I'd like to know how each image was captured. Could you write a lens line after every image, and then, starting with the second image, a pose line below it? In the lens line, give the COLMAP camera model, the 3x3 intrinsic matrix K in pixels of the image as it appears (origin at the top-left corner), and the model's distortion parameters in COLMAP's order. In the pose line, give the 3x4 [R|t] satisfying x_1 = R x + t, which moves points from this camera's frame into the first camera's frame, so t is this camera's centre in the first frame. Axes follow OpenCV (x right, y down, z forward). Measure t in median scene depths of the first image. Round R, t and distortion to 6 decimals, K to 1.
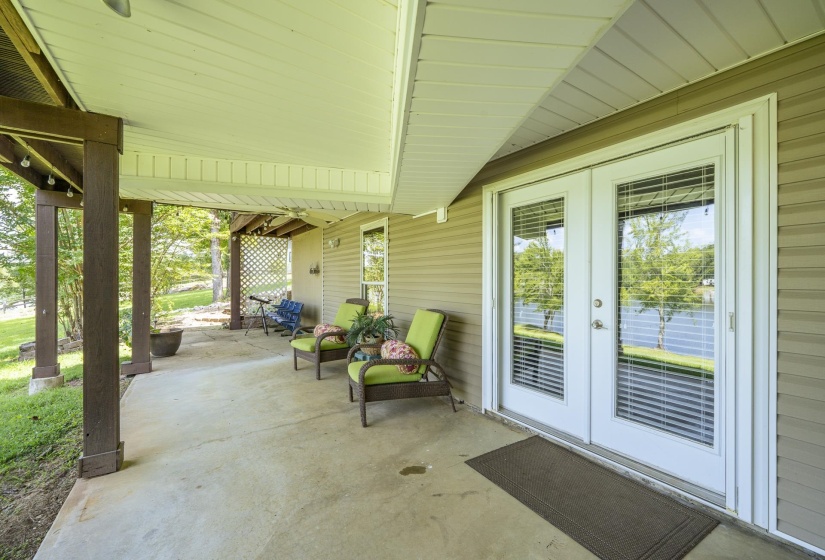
lens RADIAL K [[335.1, 0, 410.0], [0, 335.1, 281.2], [0, 0, 1]] dist [0.001287, -0.000878]
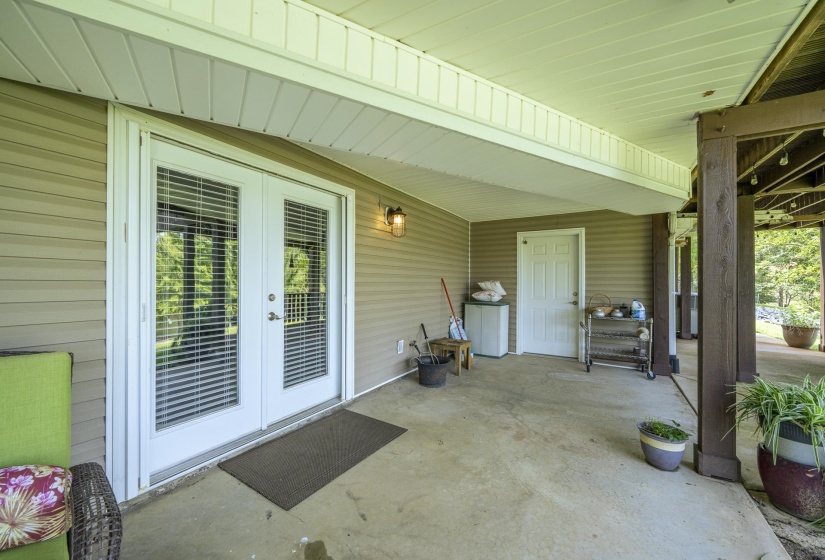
lens RADIAL K [[335.1, 0, 409.8], [0, 335.1, 280.2], [0, 0, 1]] dist [0.001287, -0.000878]
pose [[-0.437156, -0.001897, 0.899384, -0.680621], [-0.007925, 0.999967, -0.001743, 0.006031], [-0.899351, -0.007890, -0.437157, 1.127884]]
